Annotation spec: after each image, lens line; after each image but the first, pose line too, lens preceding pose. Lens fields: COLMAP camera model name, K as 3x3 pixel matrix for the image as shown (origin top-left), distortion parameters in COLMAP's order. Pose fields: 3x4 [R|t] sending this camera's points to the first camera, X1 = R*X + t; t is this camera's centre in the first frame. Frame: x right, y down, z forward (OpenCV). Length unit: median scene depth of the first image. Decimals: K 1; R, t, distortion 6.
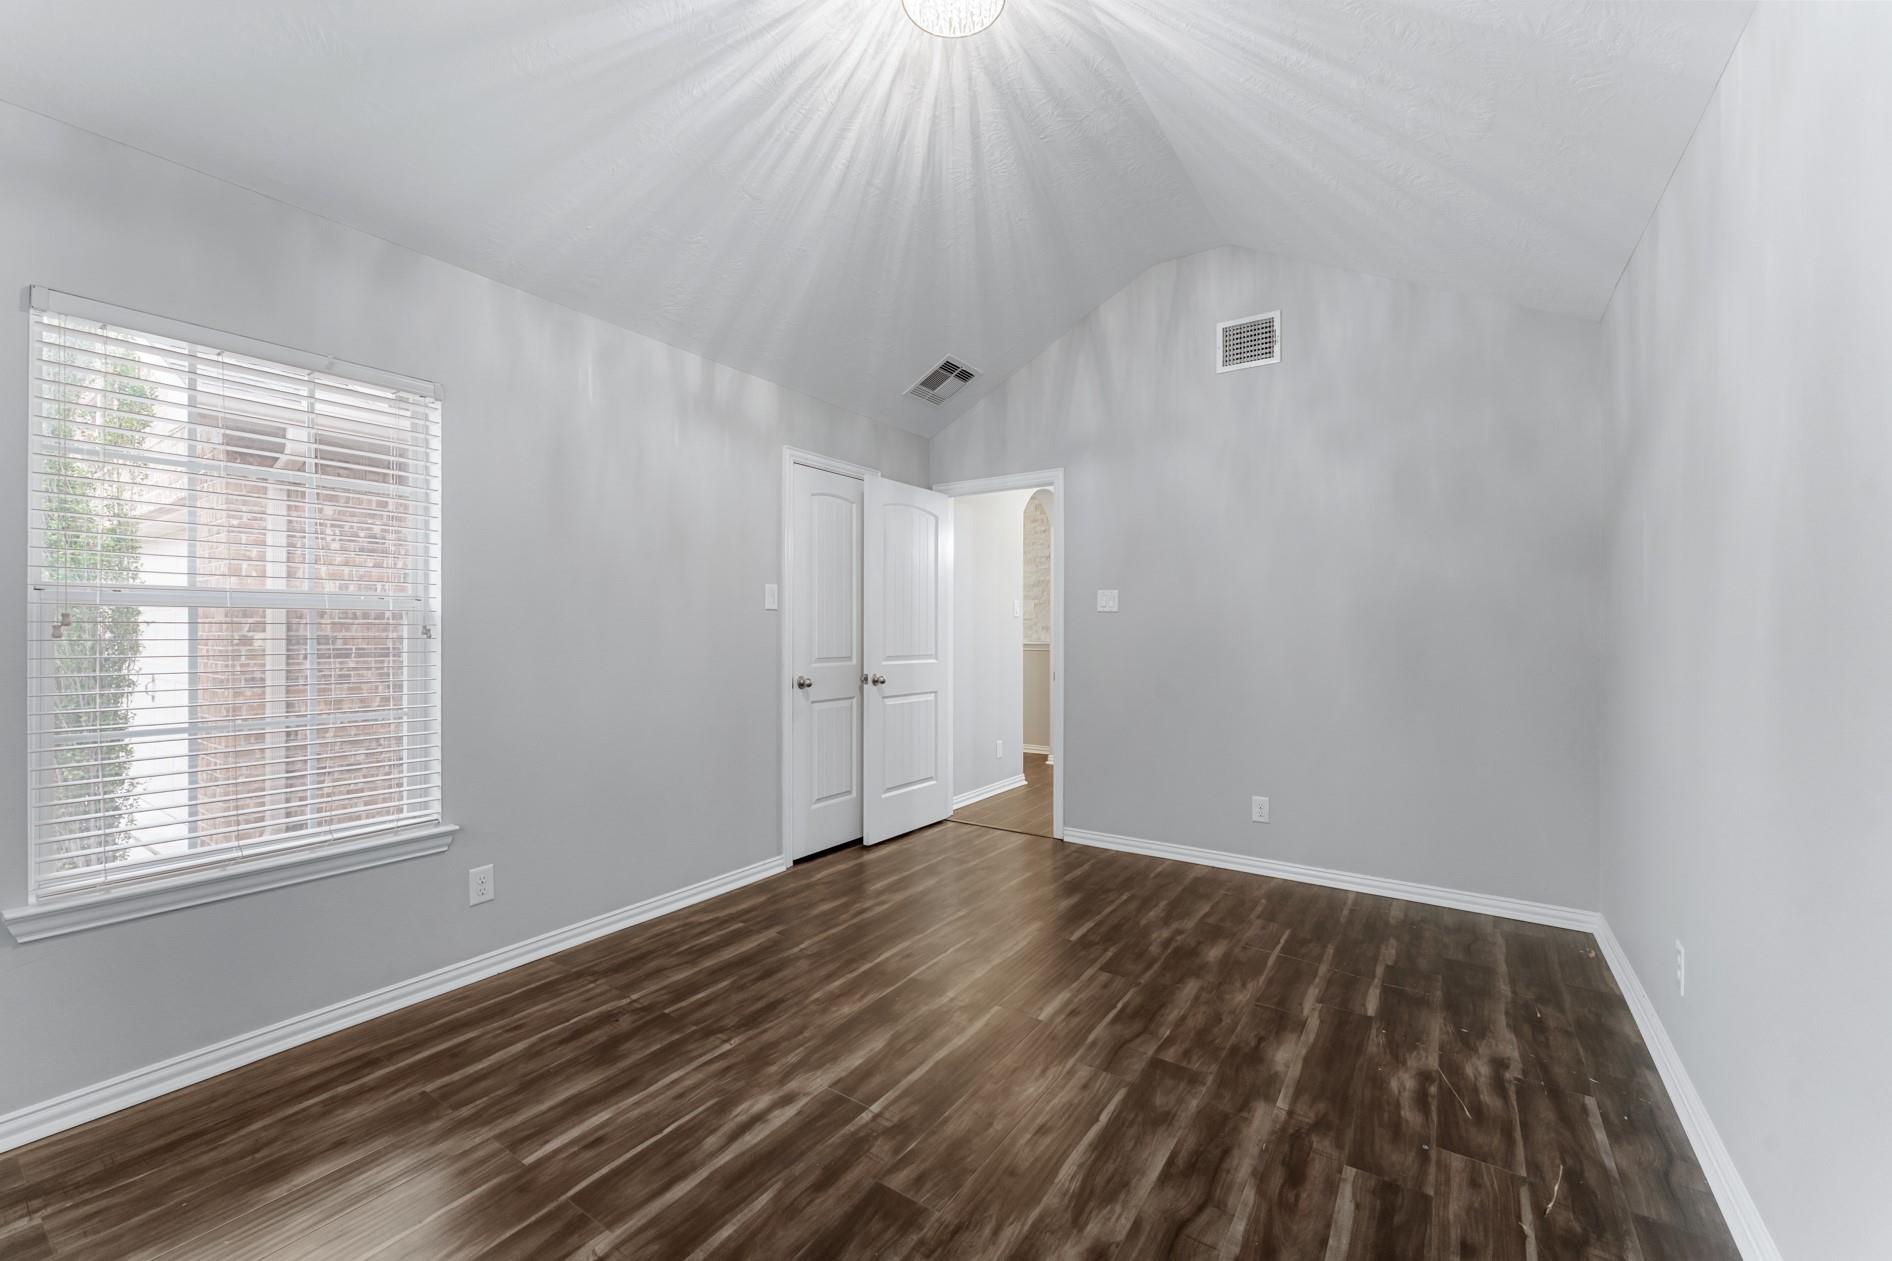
lens RADIAL K [[753.0, 0, 940.1], [0, 753.0, 633.0], [0, 0, 1]] dist [-0.003024, -0.000996]
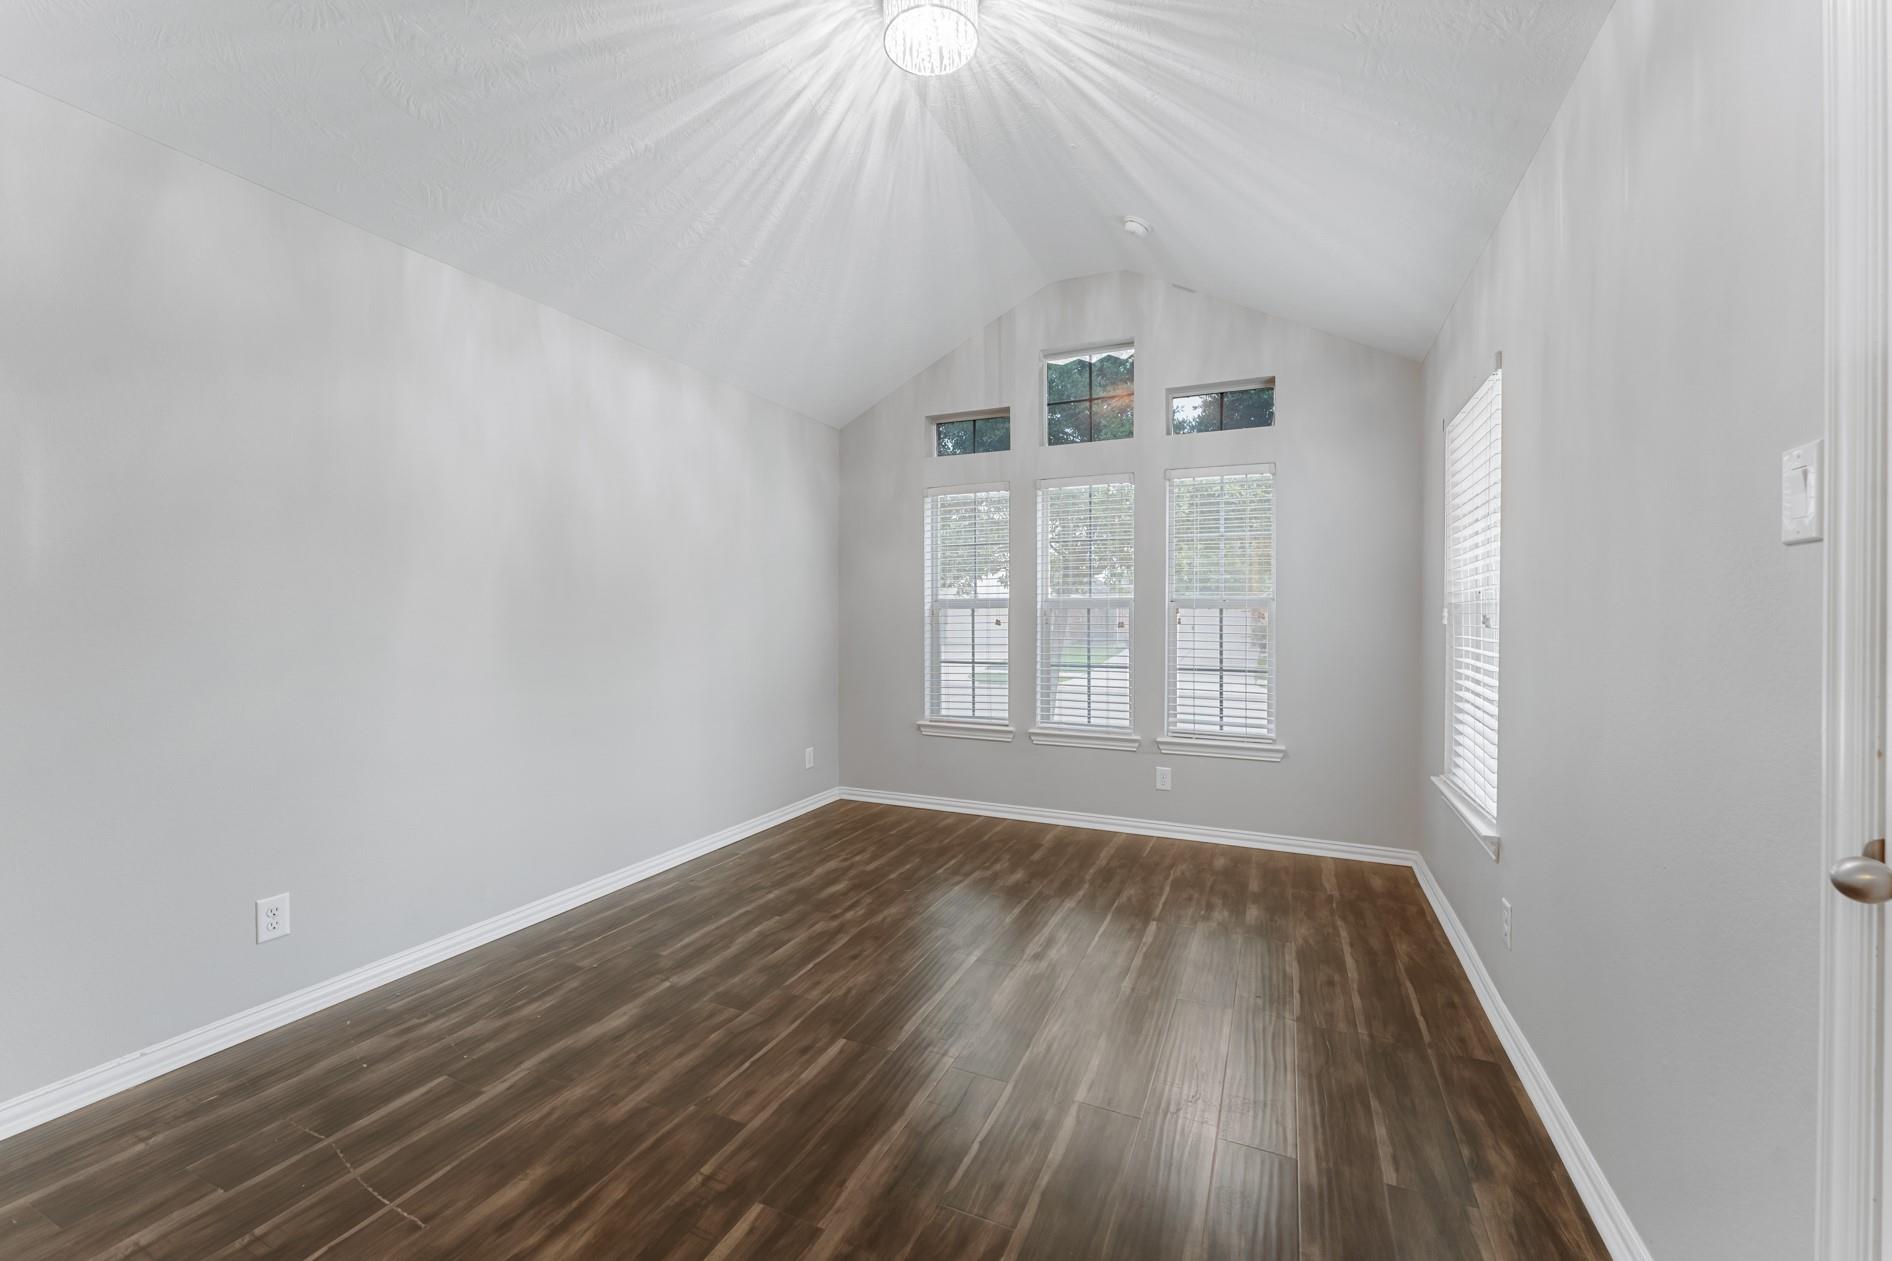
lens RADIAL K [[753.0, 0, 942.4], [0, 753.0, 618.3], [0, 0, 1]] dist [-0.003024, -0.000996]
pose [[-0.984339, -0.004070, -0.176237, 0.201880], [-0.005376, 0.999962, 0.006933, -0.009778], [0.176202, 0.007772, -0.984323, 2.166358]]
